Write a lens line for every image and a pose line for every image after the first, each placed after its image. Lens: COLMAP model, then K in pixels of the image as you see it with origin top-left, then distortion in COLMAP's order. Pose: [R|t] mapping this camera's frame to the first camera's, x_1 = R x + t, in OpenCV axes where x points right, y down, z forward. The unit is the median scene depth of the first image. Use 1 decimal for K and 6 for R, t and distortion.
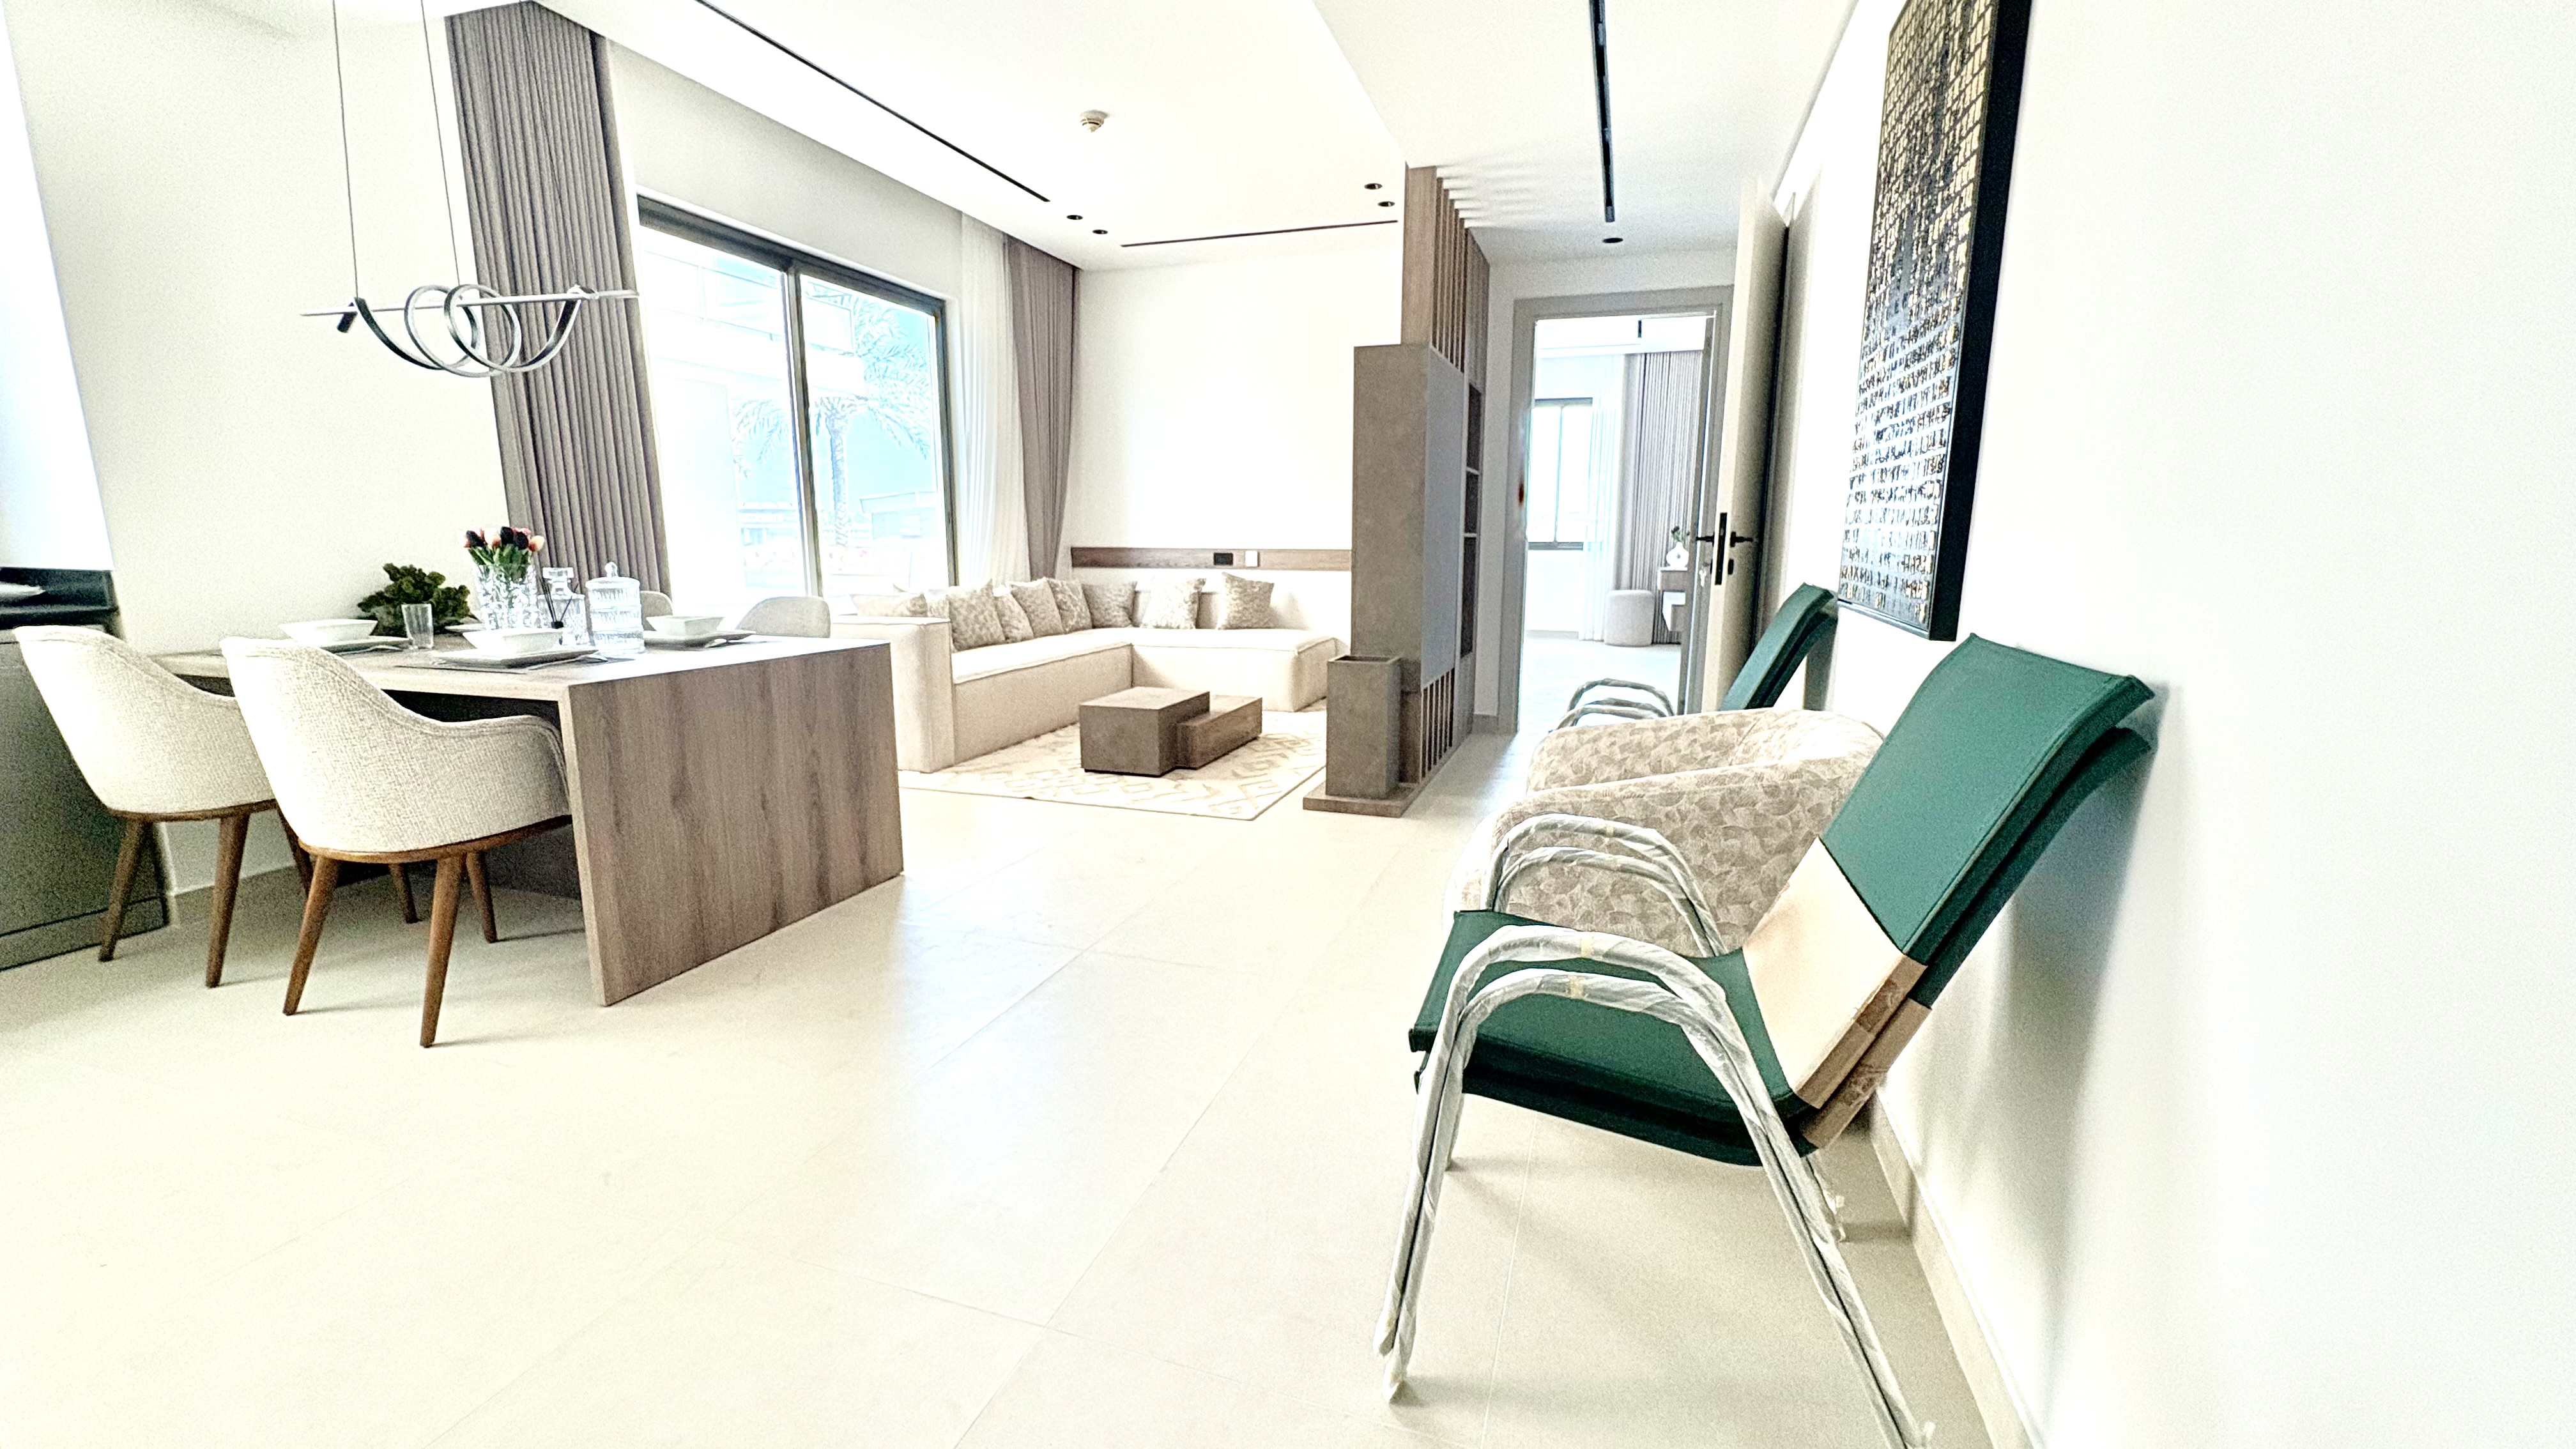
lens RADIAL K [[1025.5, 0, 1295.5], [0, 1025.5, 733.1], [0, 0, 1]] dist [-0.008073, 0.001270]
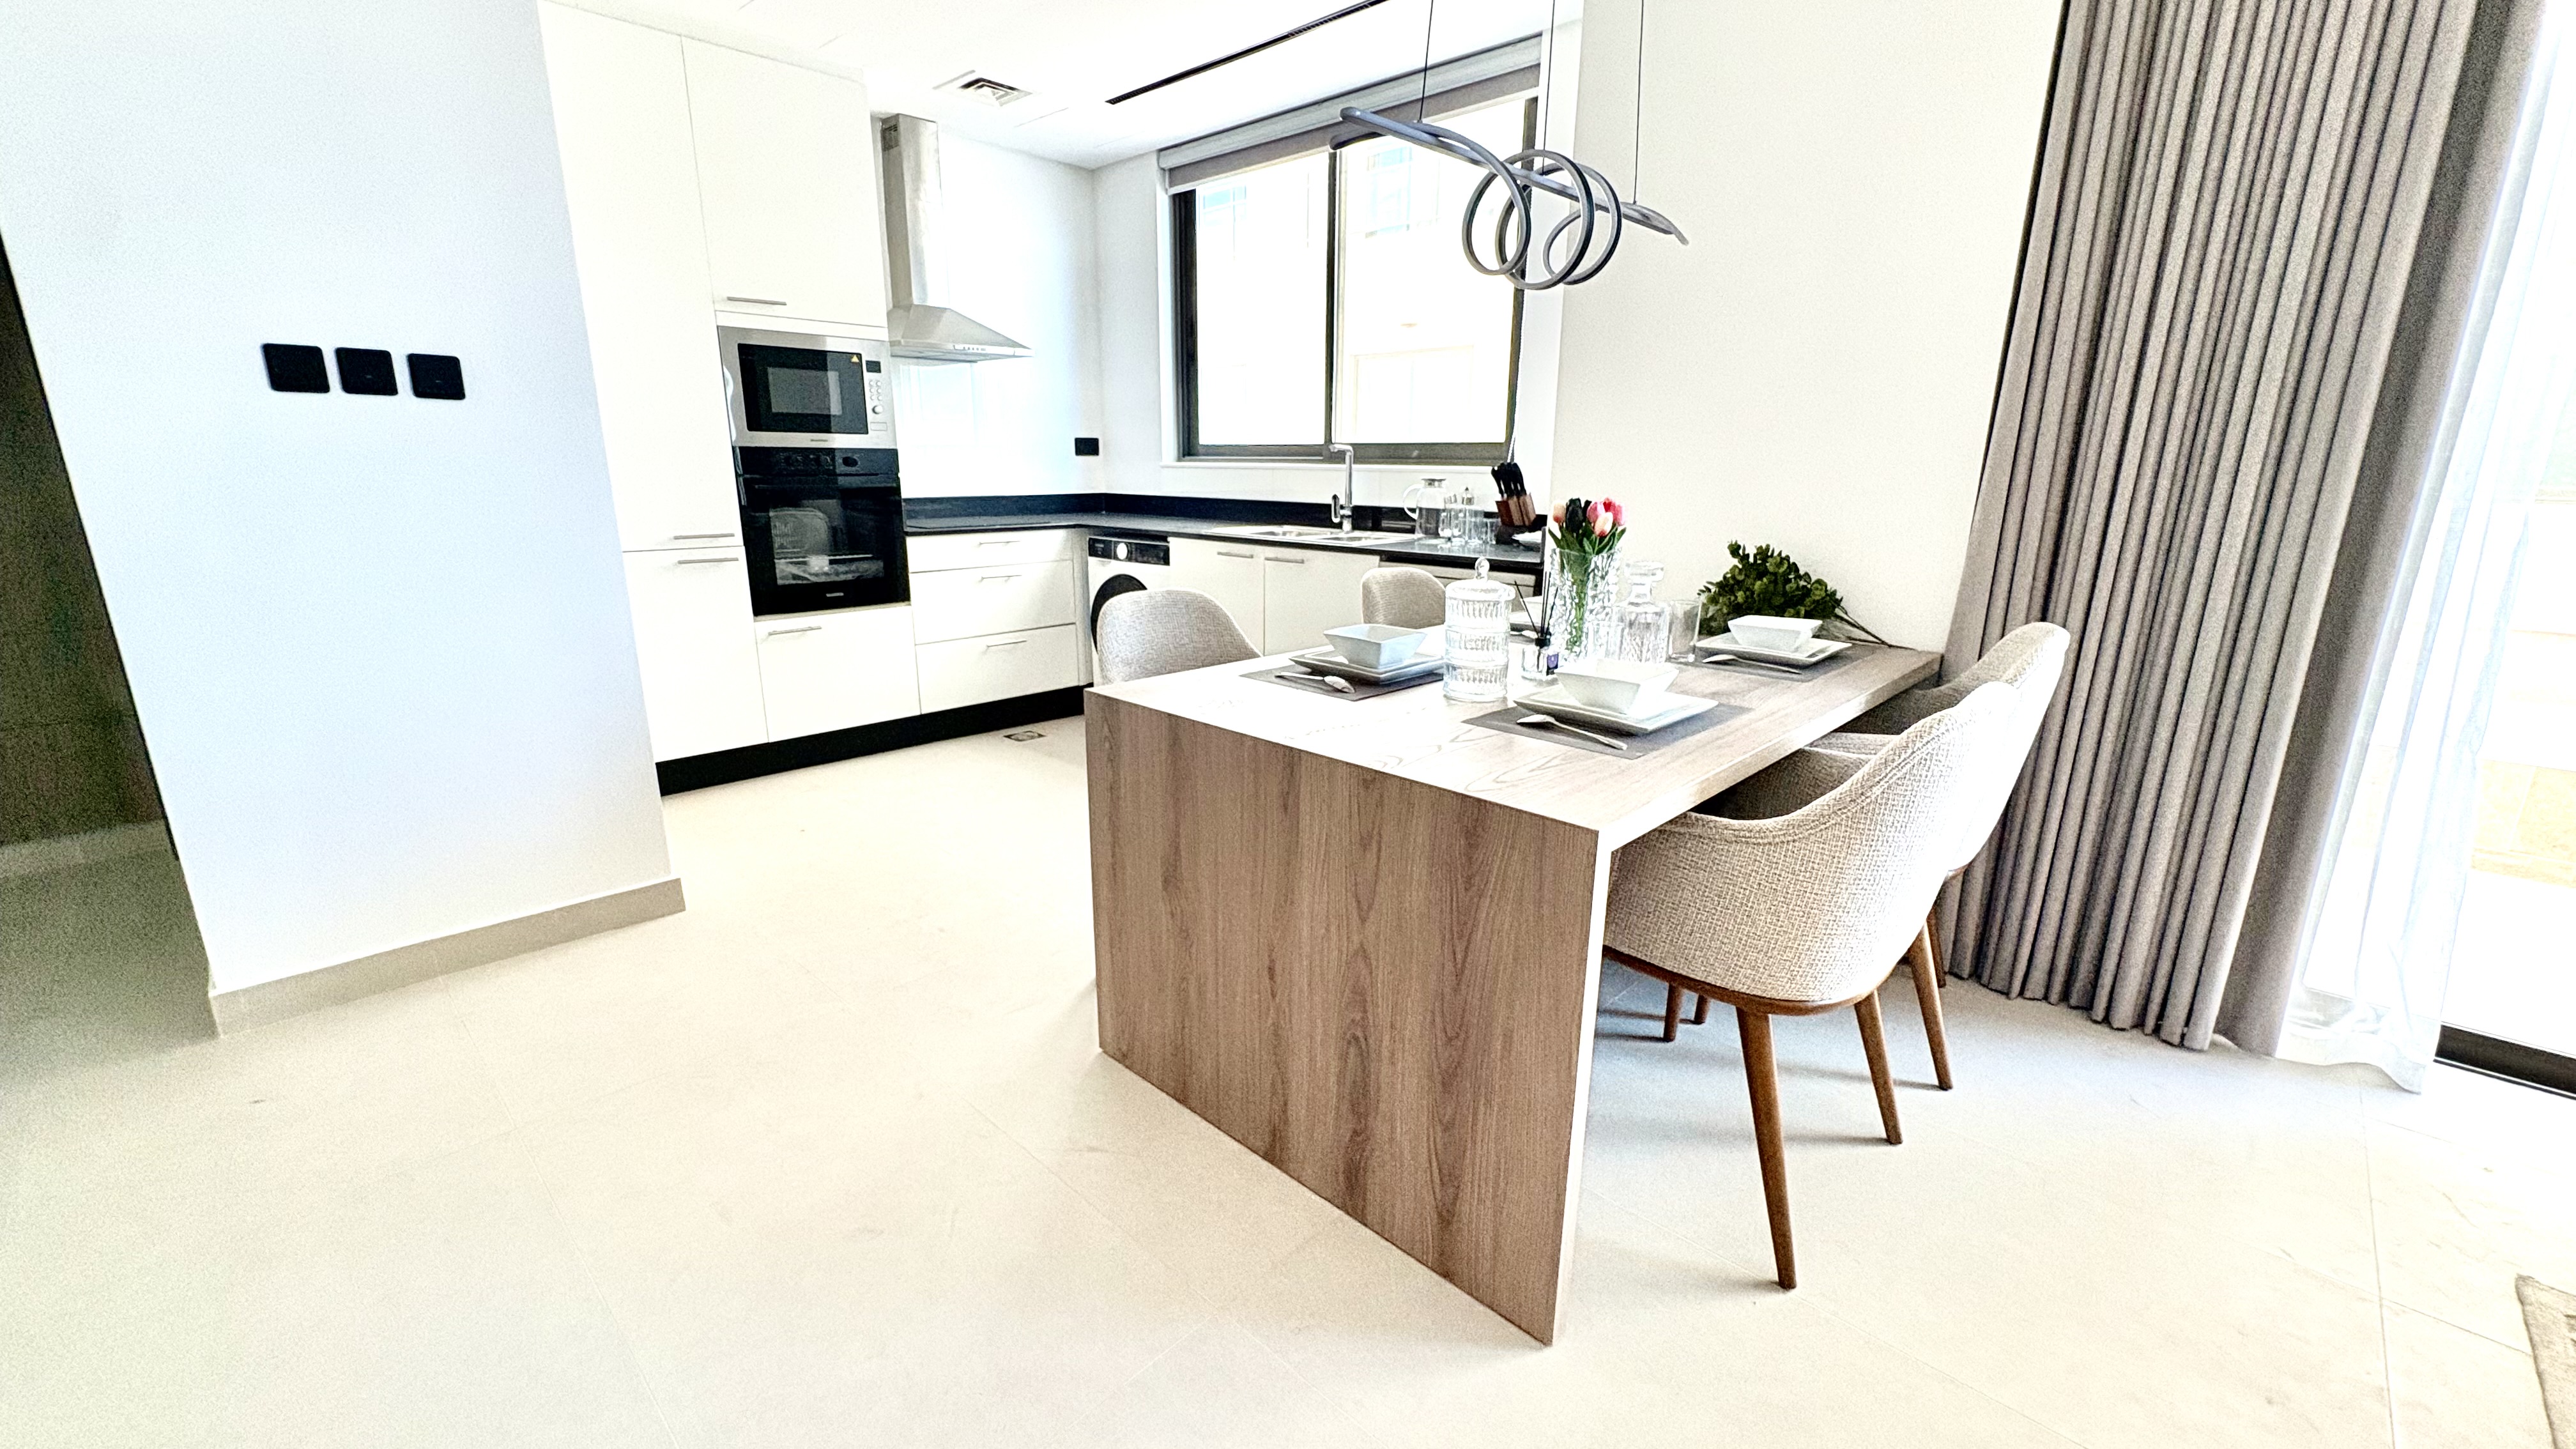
lens RADIAL K [[1025.5, 0, 1300.1], [0, 1025.5, 737.2], [0, 0, 1]] dist [-0.008073, 0.001270]
pose [[-0.441405, 0.225556, -0.868496, -0.018634], [-0.179955, 0.925975, 0.331944, -0.141773], [0.879078, 0.302813, -0.368140, 0.646834]]
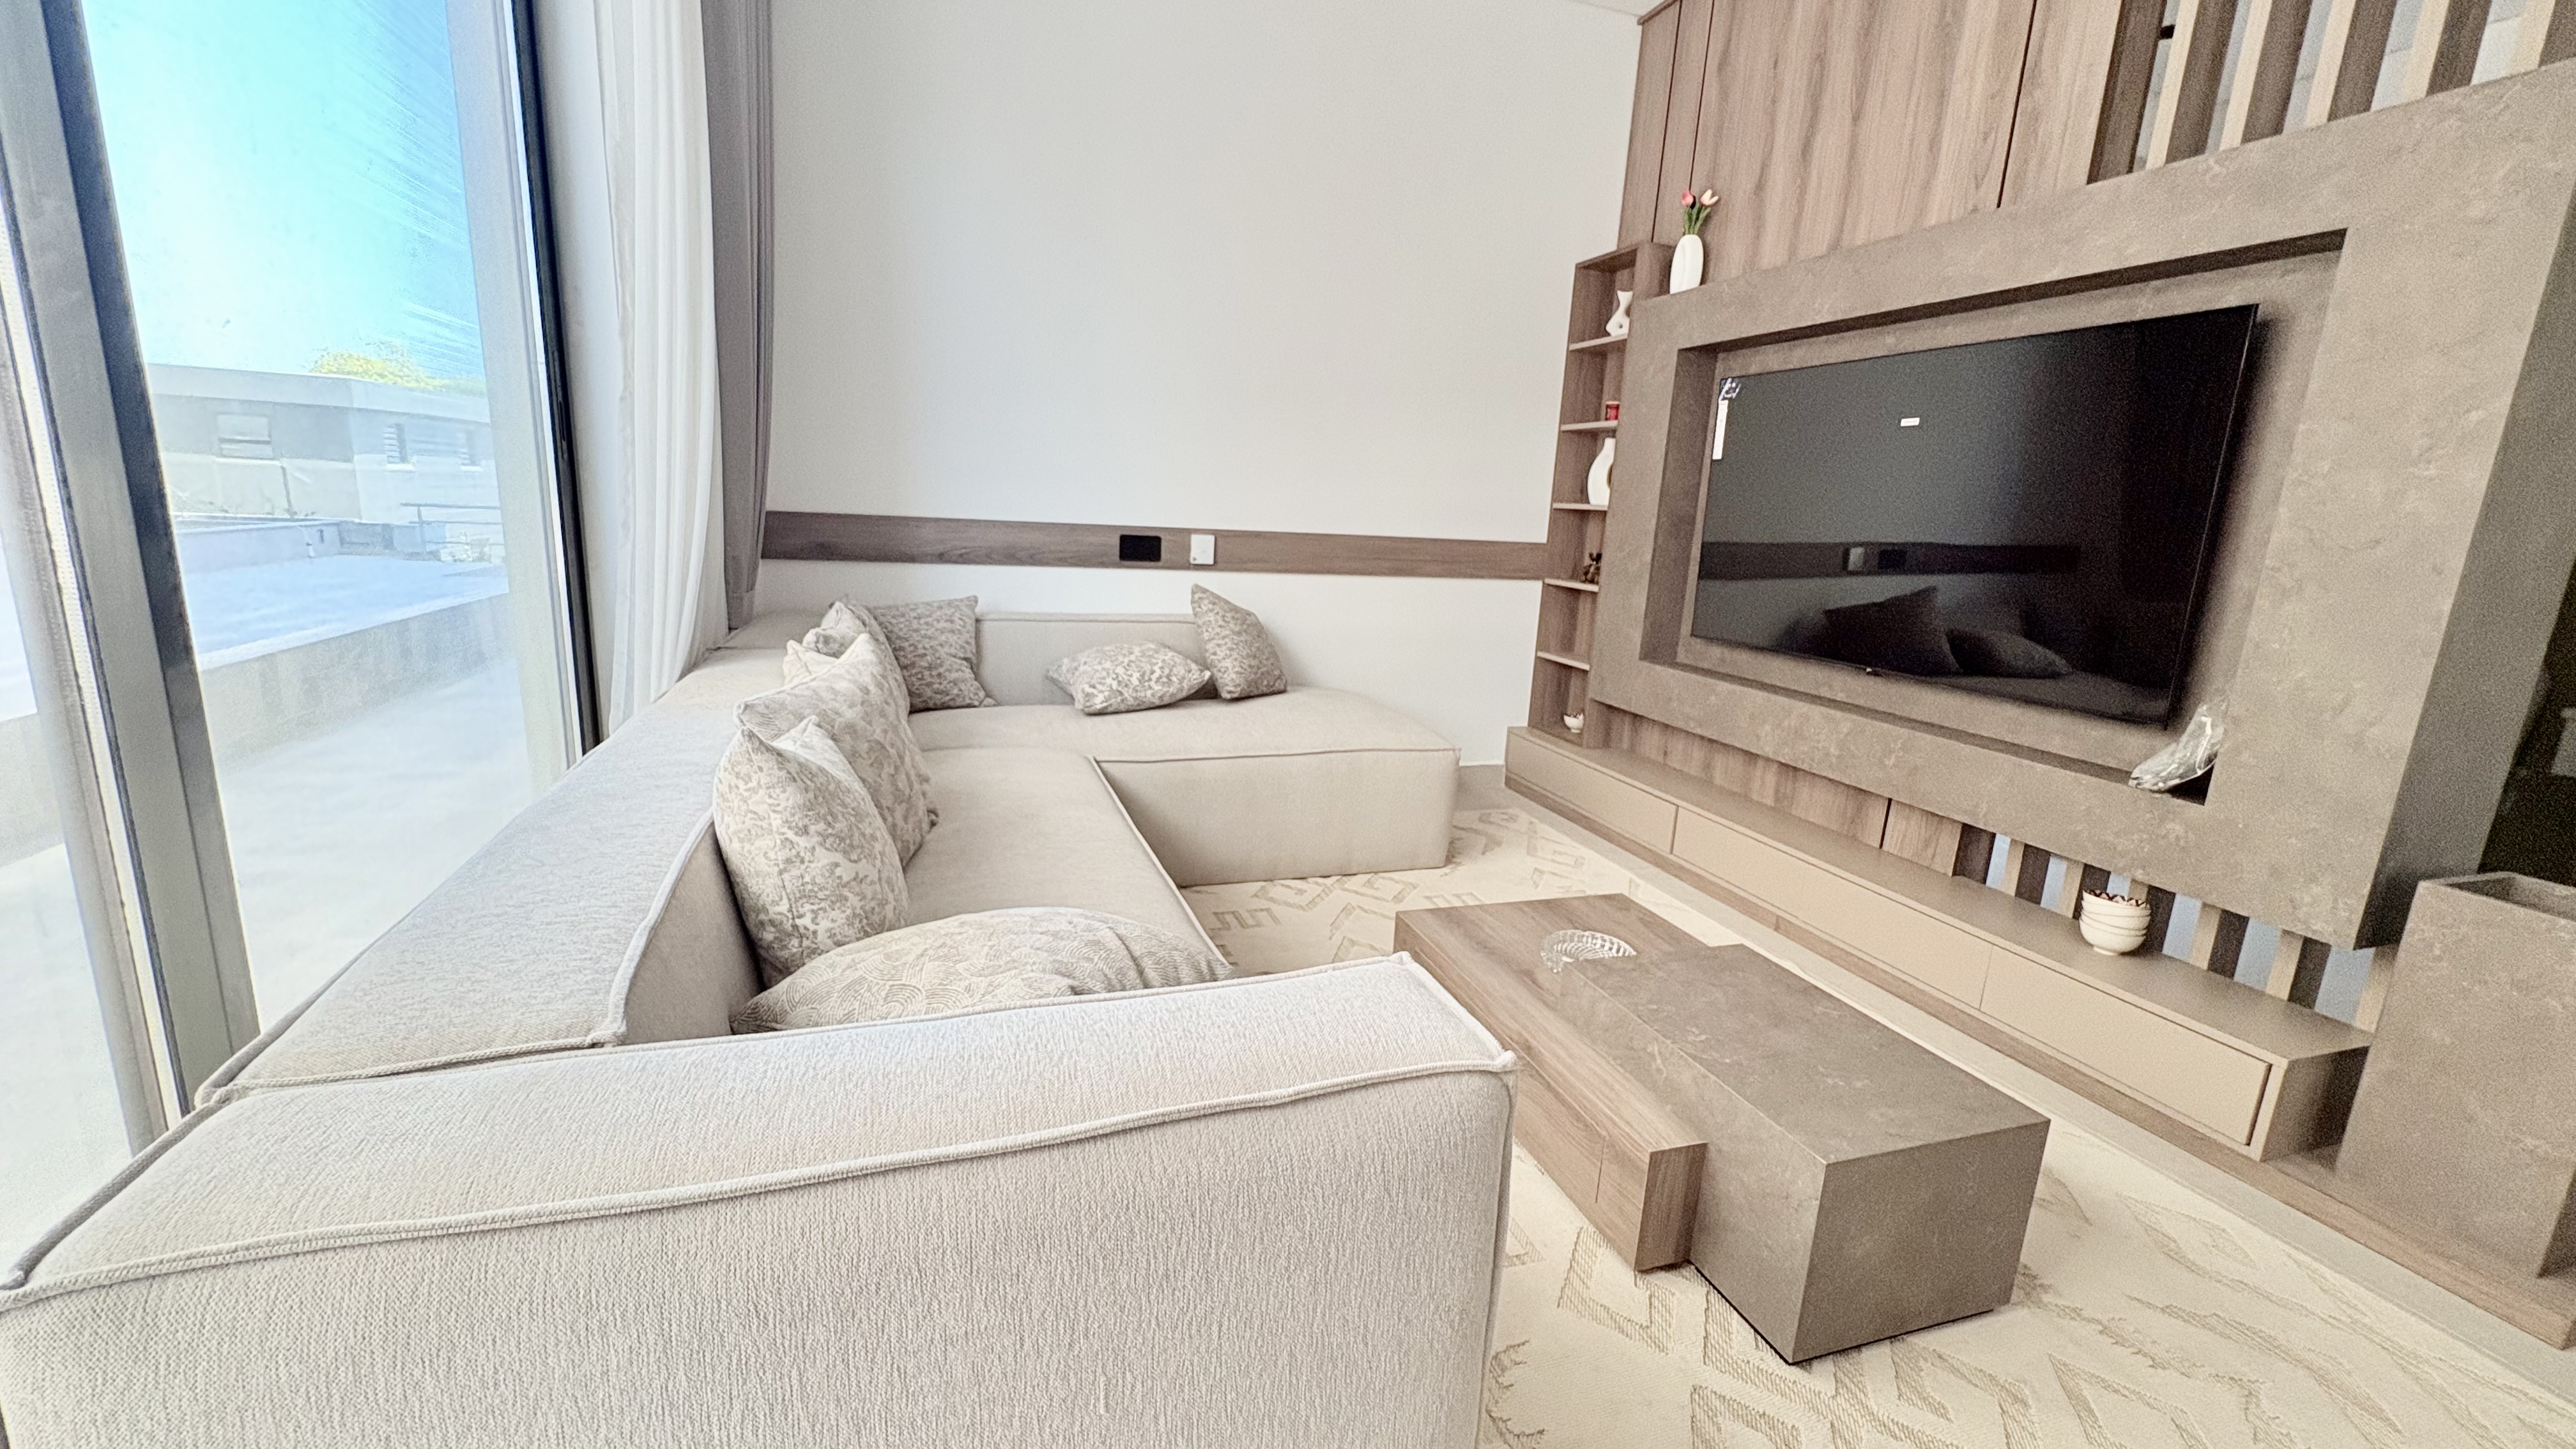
lens RADIAL K [[1025.5, 0, 1284.7], [0, 1025.5, 718.7], [0, 0, 1]] dist [-0.008073, 0.001270]
pose [[0.805795, -0.084155, 0.586185, -0.442745], [0.061563, 0.996392, 0.058419, -0.159534], [-0.588986, -0.010986, 0.808068, 0.794018]]
